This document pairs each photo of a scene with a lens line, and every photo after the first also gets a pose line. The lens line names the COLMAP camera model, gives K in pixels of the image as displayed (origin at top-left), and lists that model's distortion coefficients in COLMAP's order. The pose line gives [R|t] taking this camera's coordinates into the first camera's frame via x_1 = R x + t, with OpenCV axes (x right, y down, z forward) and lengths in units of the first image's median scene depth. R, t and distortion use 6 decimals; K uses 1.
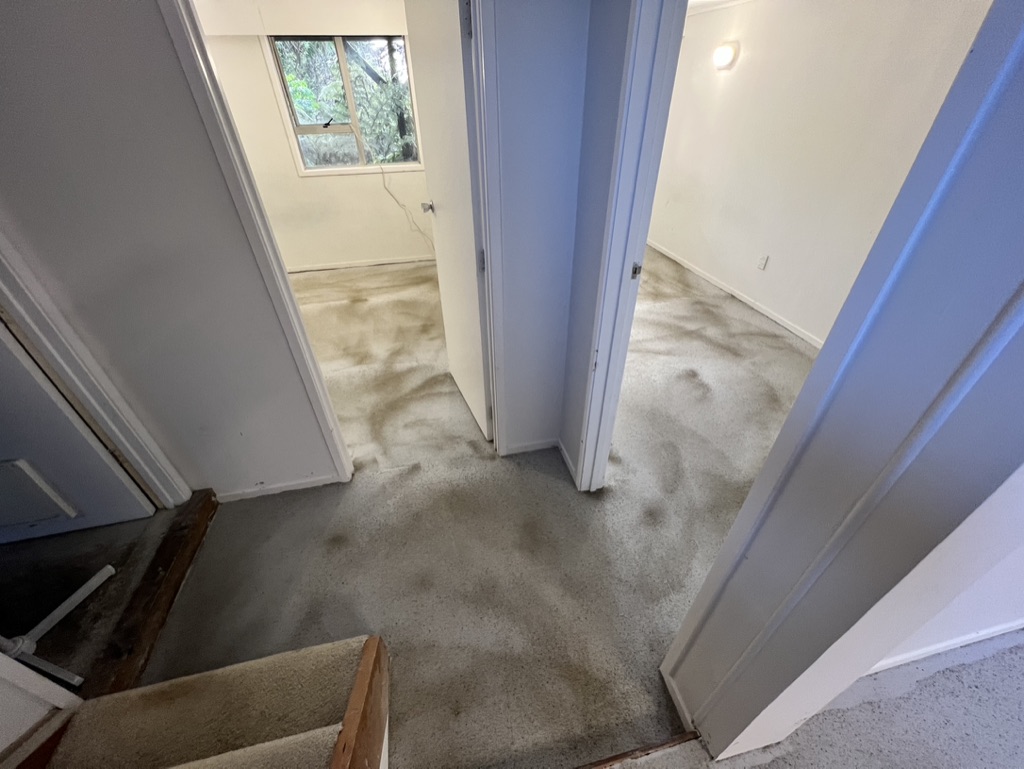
lens RADIAL K [[410.1, 0, 512.0], [0, 410.1, 384.5], [0, 0, 1]] dist [0.001556, 0.000529]
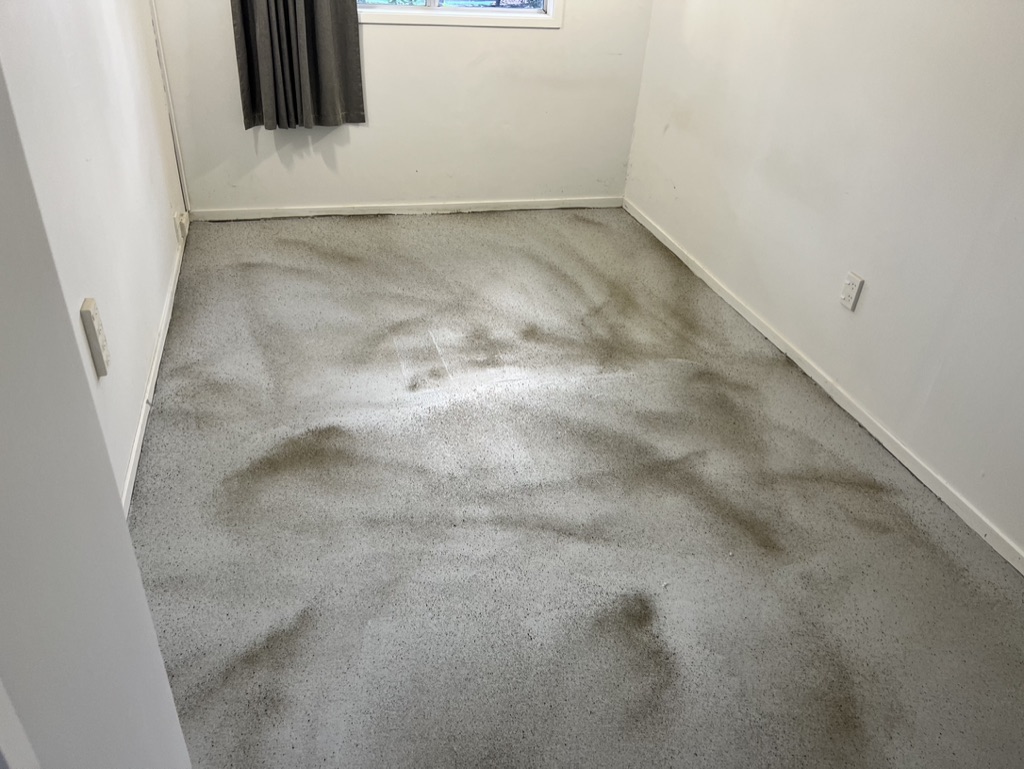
lens RADIAL K [[762.7, 0, 512.0], [0, 762.7, 384.5], [0, 0, 1]] dist [0.003503, -0.004174]
pose [[0.997250, 0.037118, 0.064139, 0.239024], [-0.033413, 0.997763, -0.057896, -0.157282], [-0.066145, 0.055594, 0.996260, 0.281313]]
